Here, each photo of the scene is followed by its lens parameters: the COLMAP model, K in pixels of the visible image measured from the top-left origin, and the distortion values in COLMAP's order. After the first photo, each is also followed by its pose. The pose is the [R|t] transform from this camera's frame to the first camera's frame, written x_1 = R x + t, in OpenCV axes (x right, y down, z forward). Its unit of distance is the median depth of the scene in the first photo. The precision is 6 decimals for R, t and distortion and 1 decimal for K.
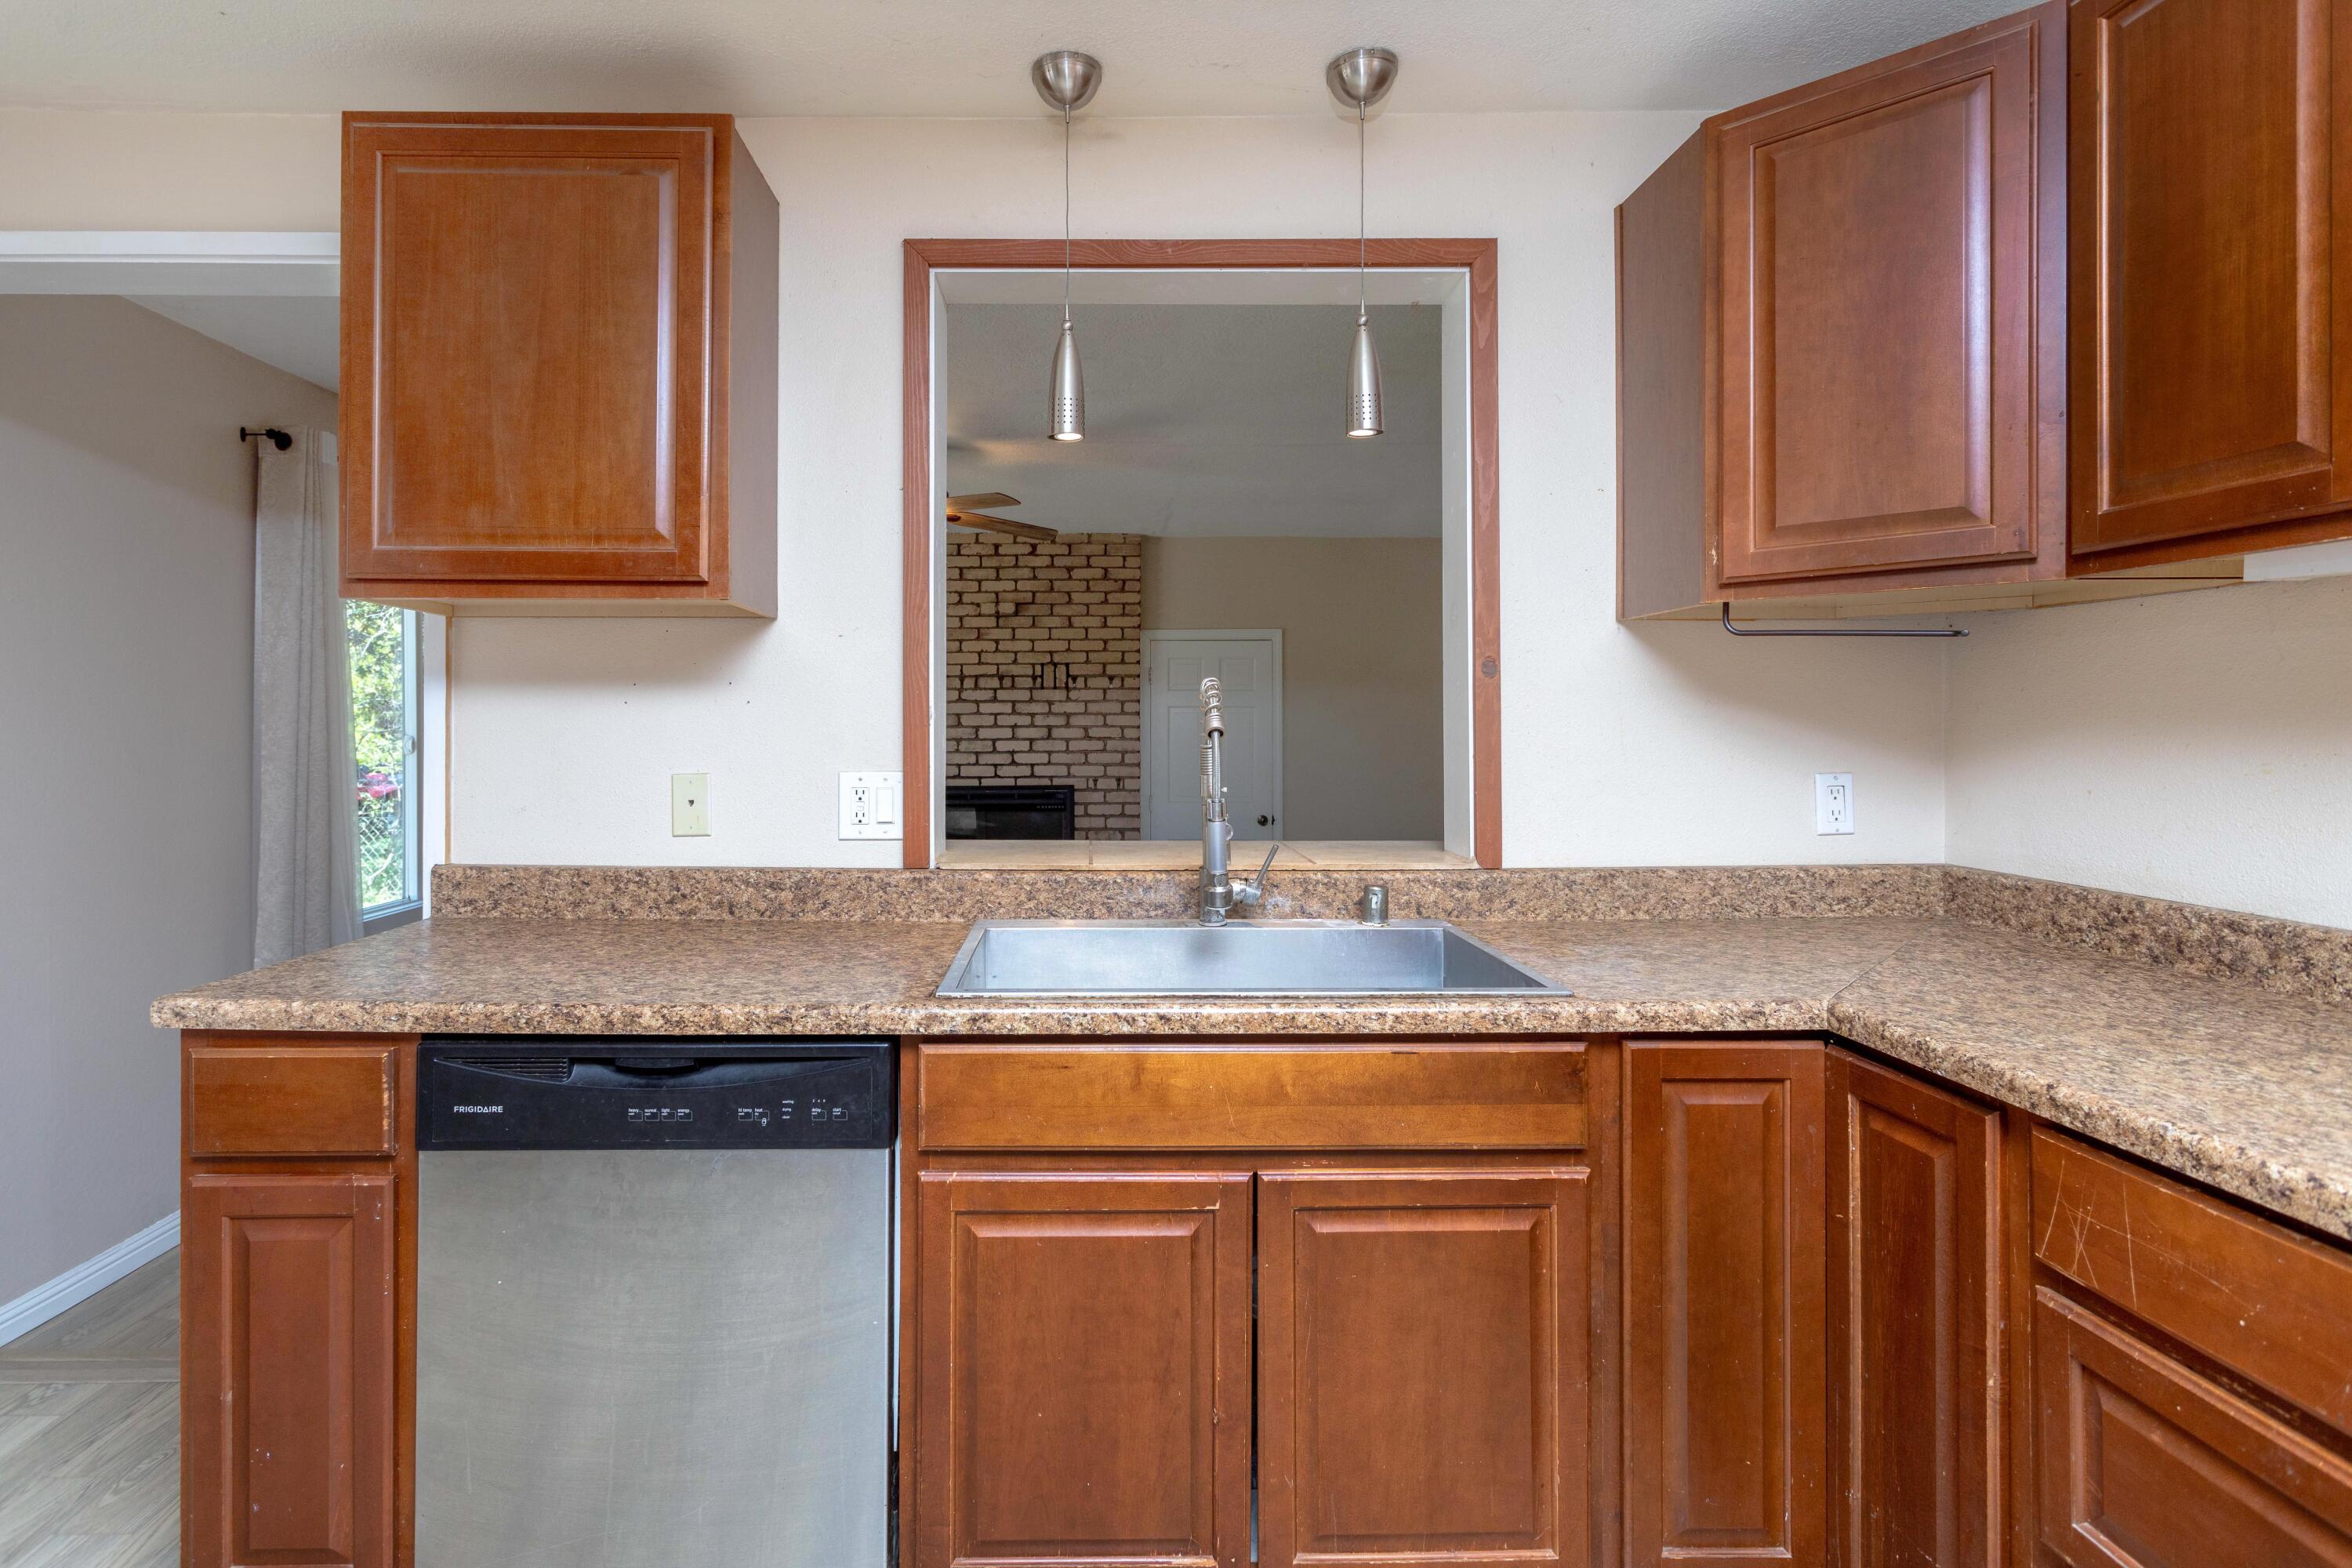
lens RADIAL K [[1145.3, 0, 1067.1], [0, 1145.3, 720.8], [0, 0, 1]] dist [0.000461, 0.000414]
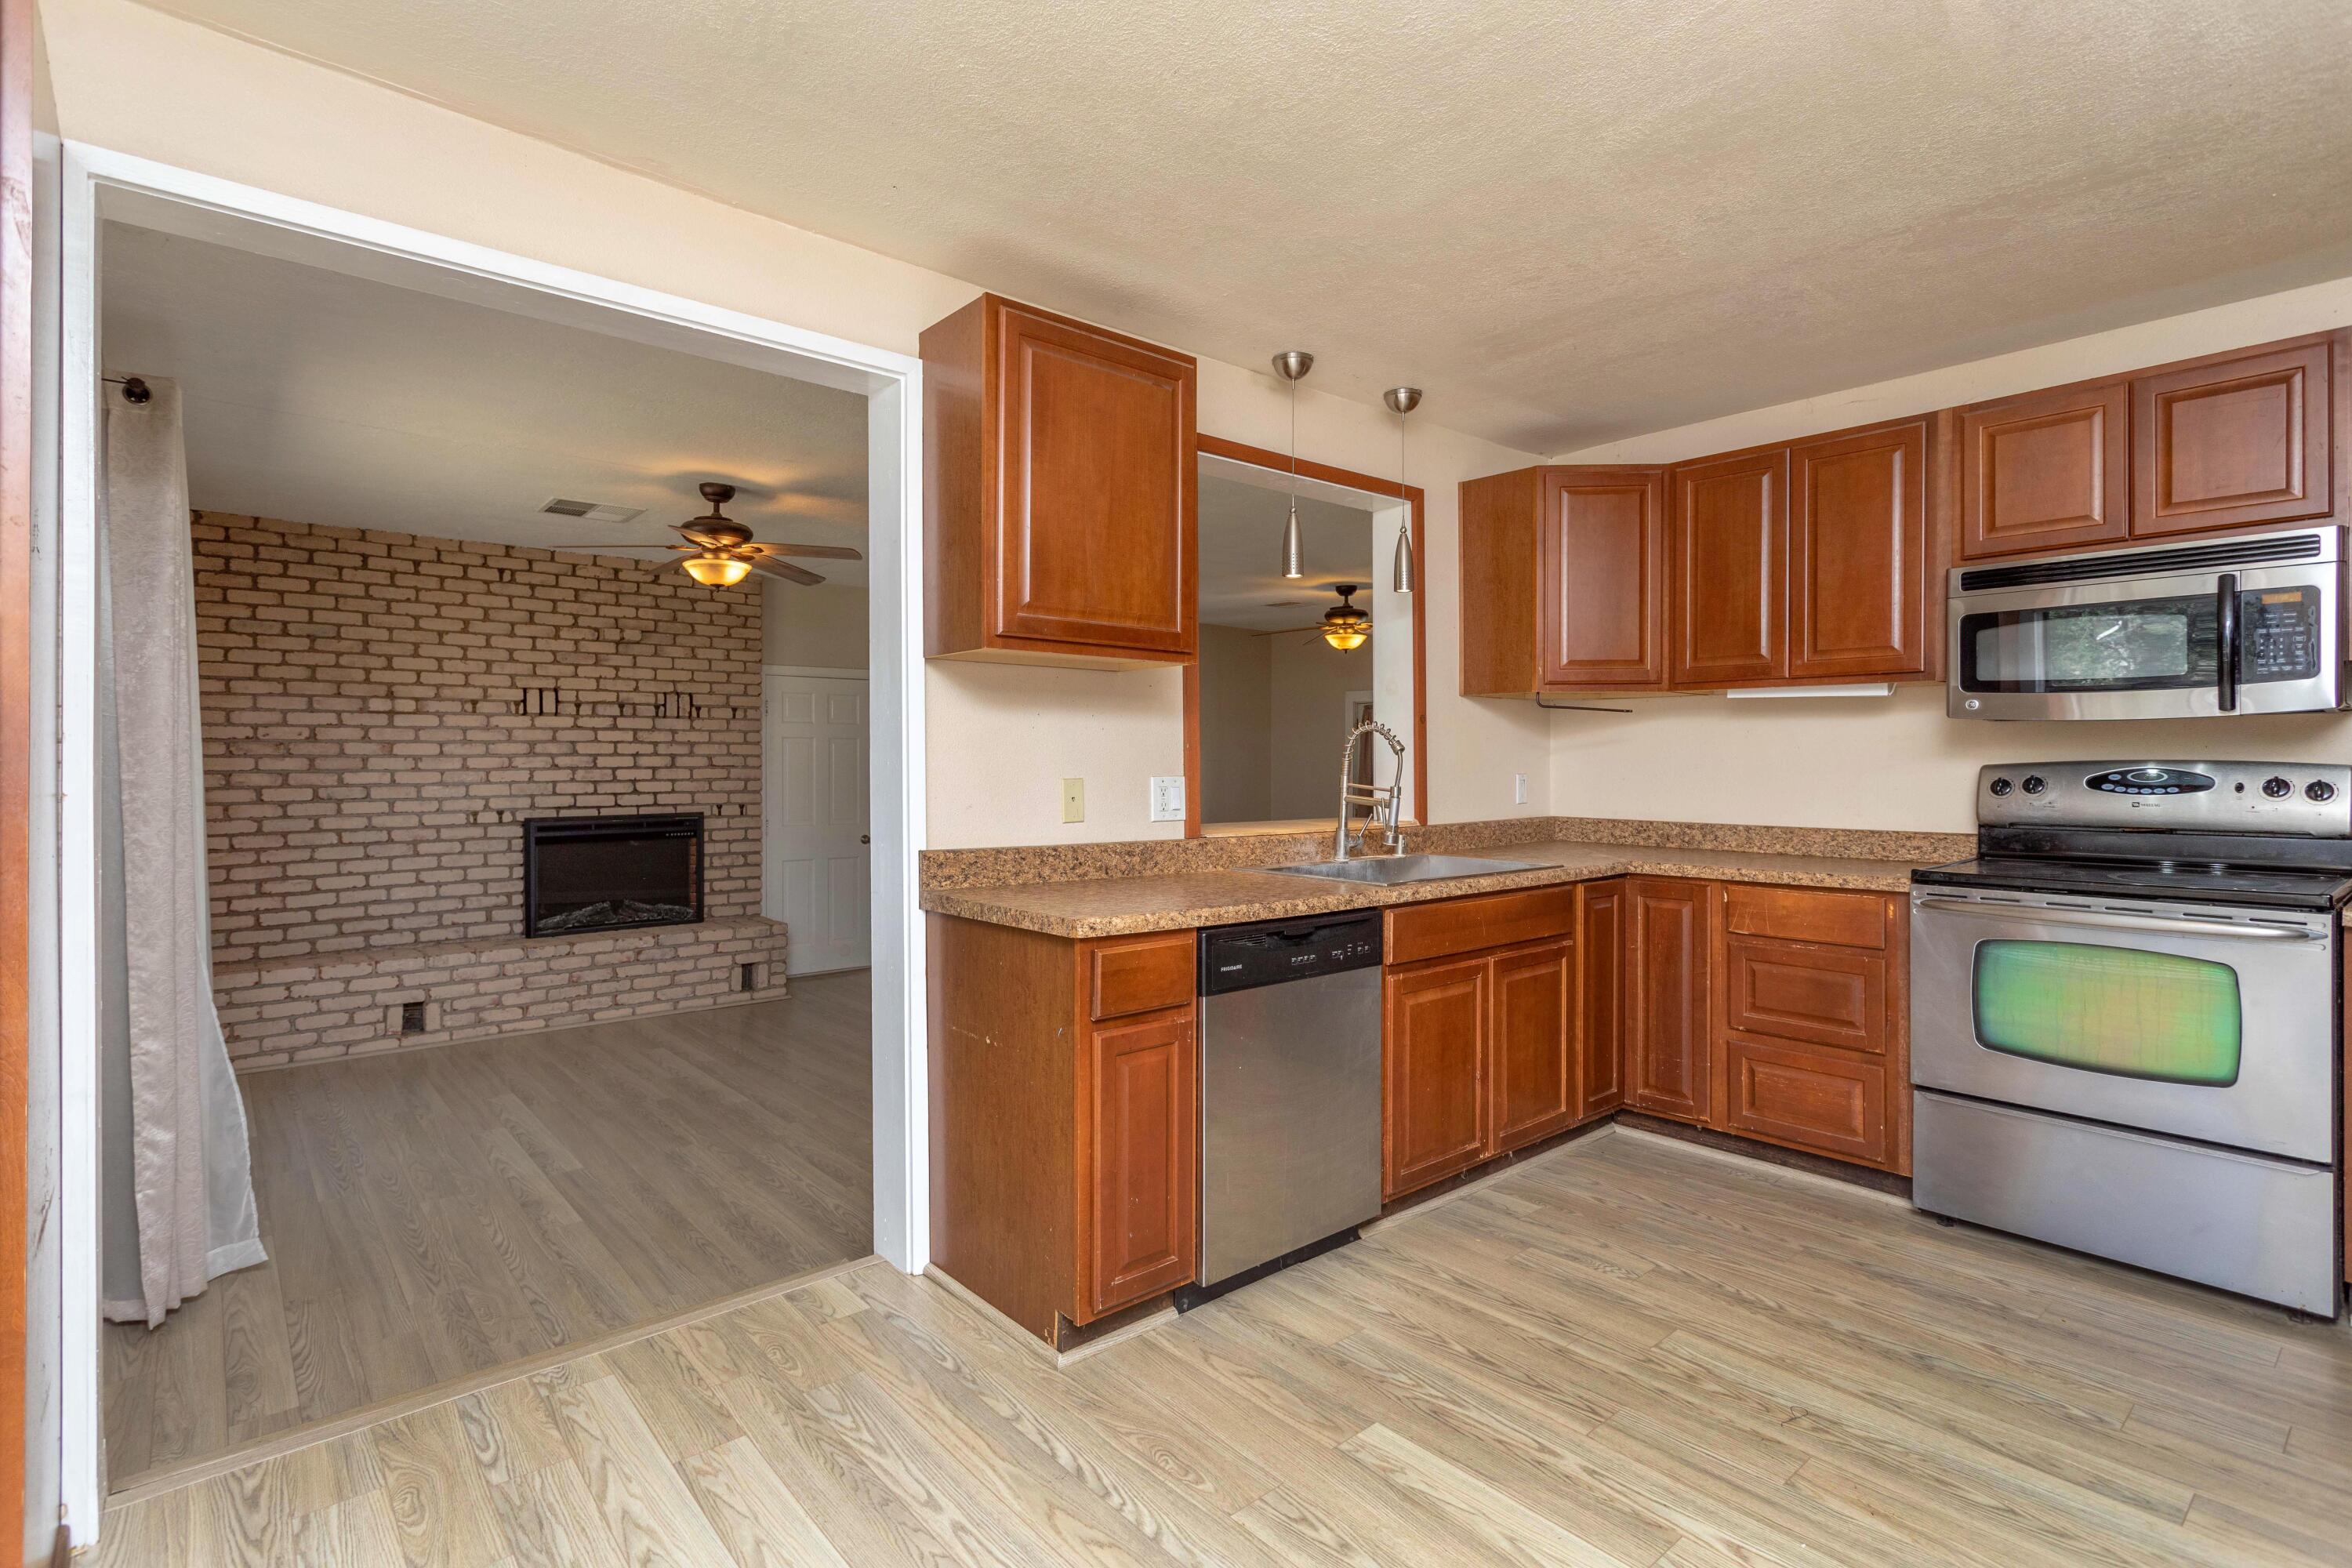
lens RADIAL K [[1122.2, 0, 1166.9], [0, 1122.2, 766.4], [0, 0, 1]] dist [0.000596, 0.000926]
pose [[0.765616, -0.001400, 0.643296, -0.319312], [-0.004399, 0.999963, 0.007411, 0.005604], [-0.643283, -0.008504, 0.765581, -0.039879]]
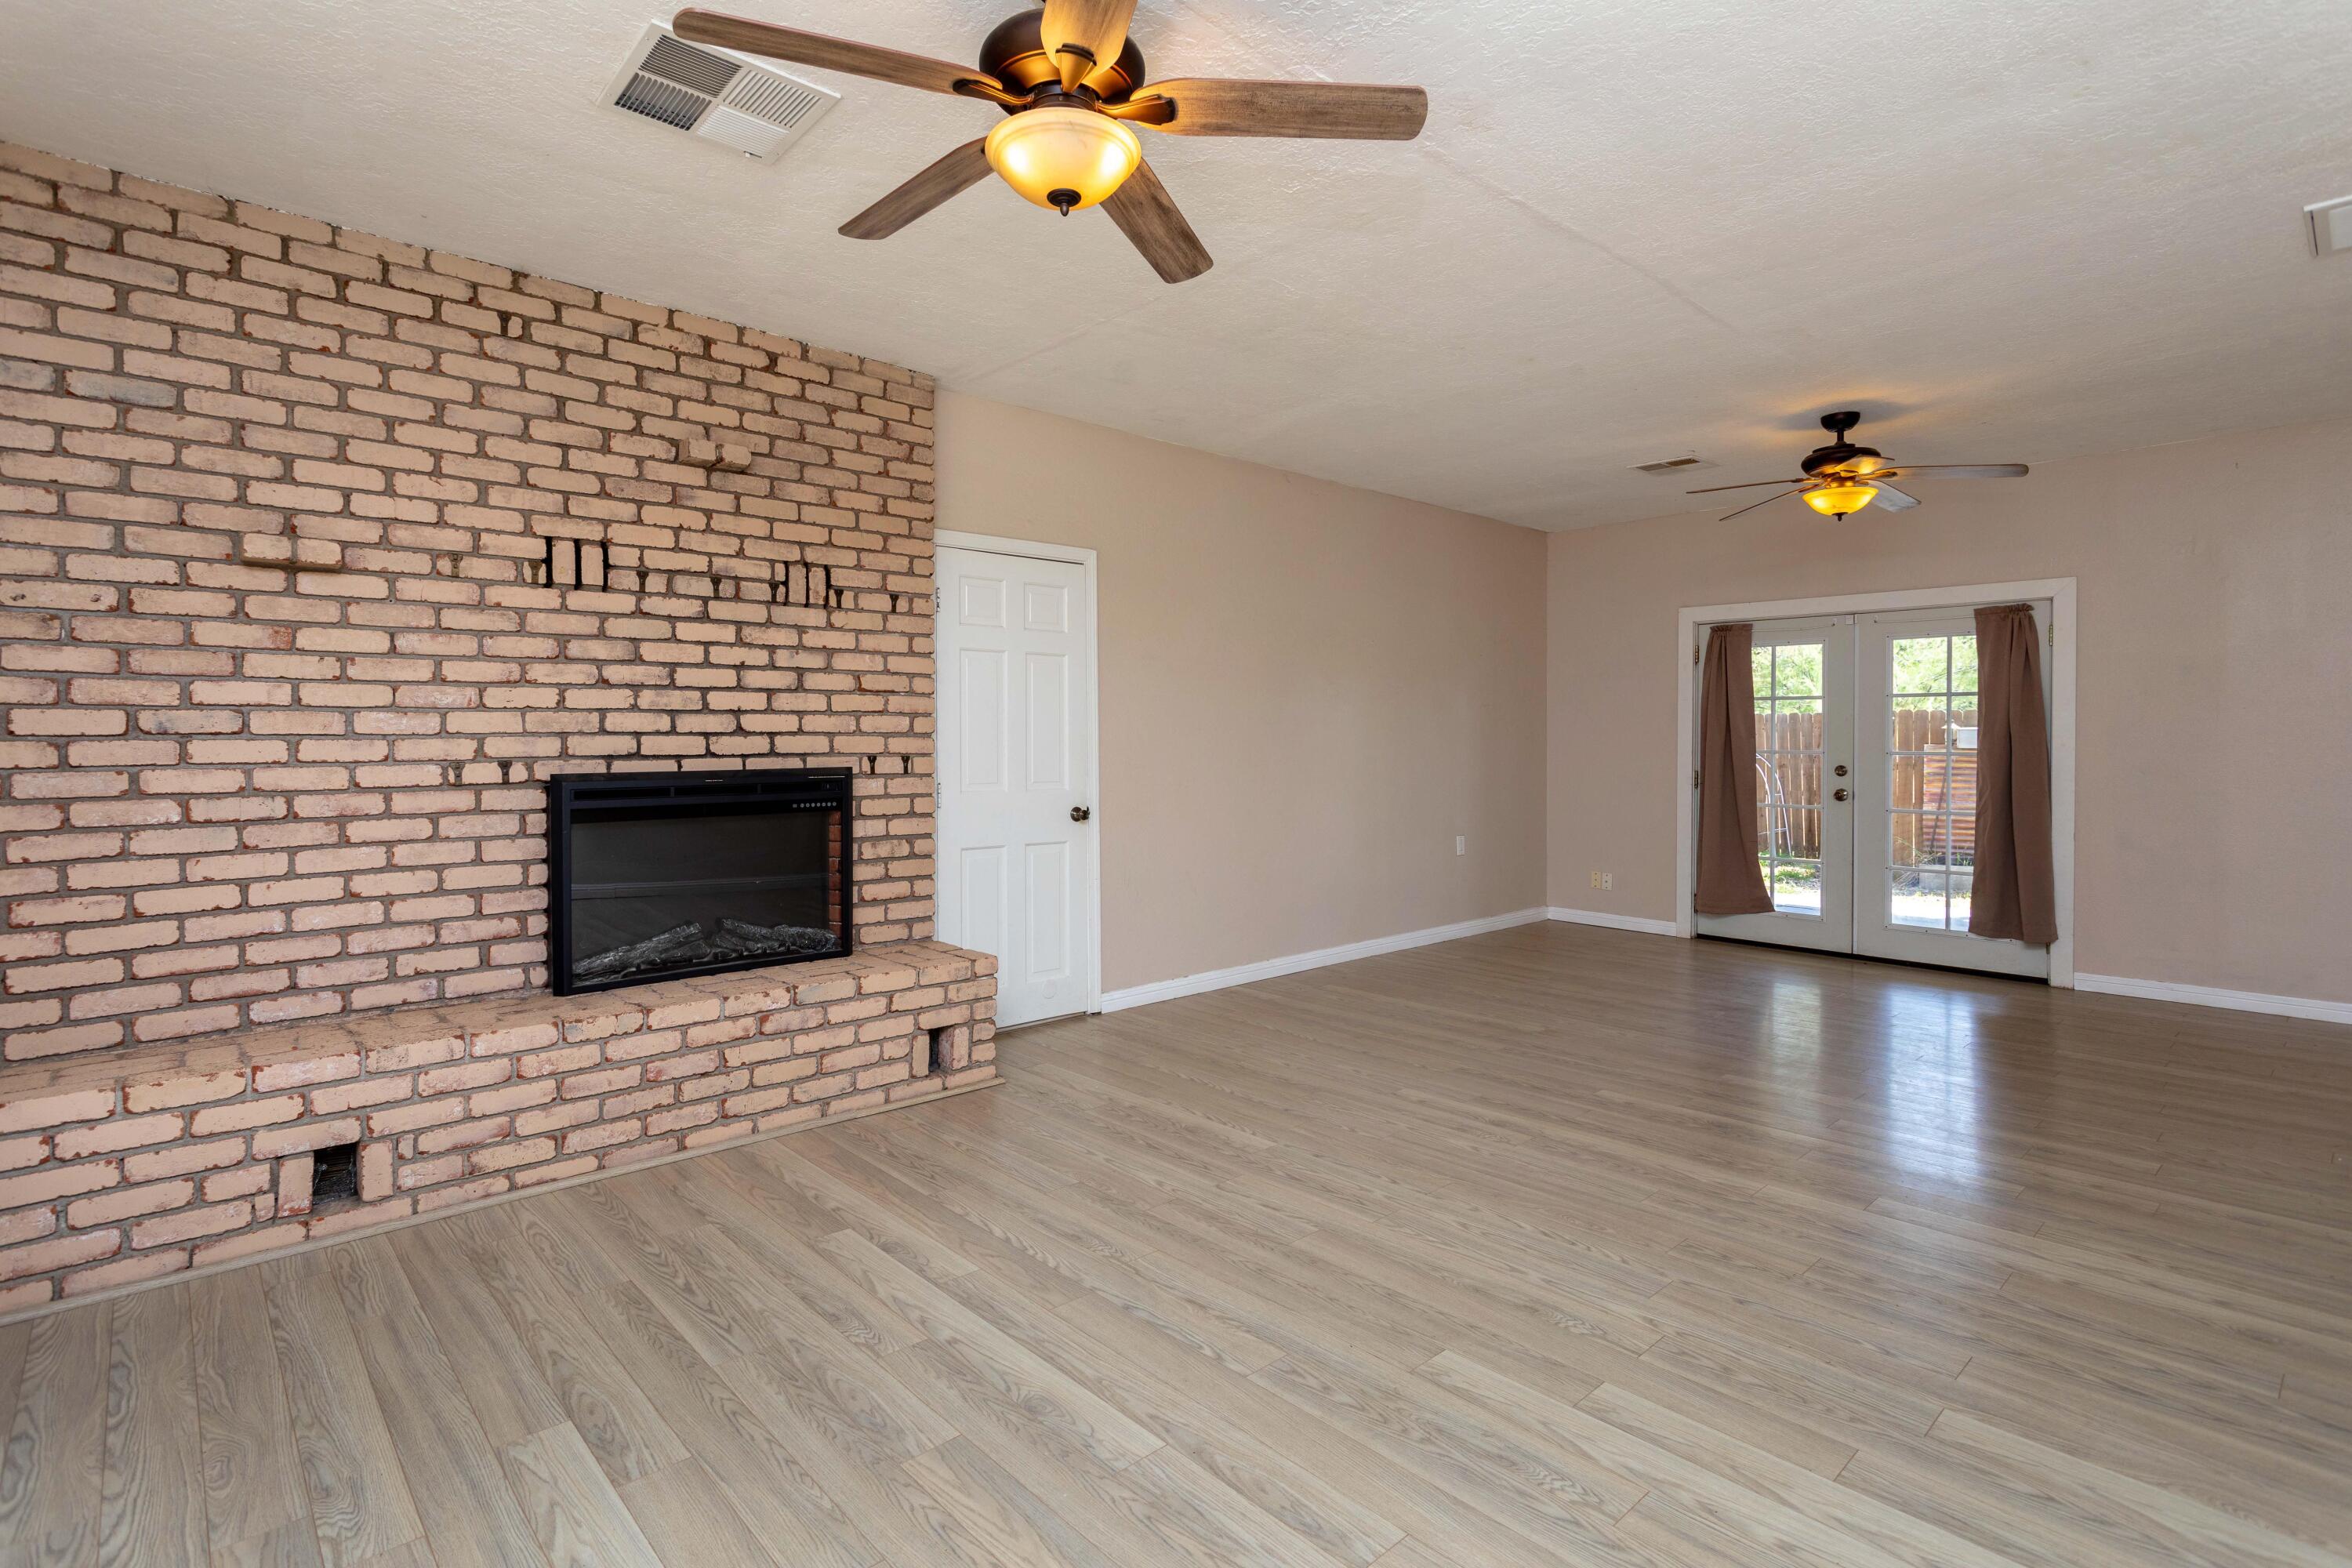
lens RADIAL K [[1132.8, 0, 1186.4], [0, 1132.8, 750.7], [0, 0, 1]] dist [0.003641, 0.000686]
pose [[0.742470, -0.005607, 0.669855, -0.259469], [-0.003684, 0.999916, 0.012452, 0.038770], [-0.669869, -0.011713, 0.742387, 0.431741]]
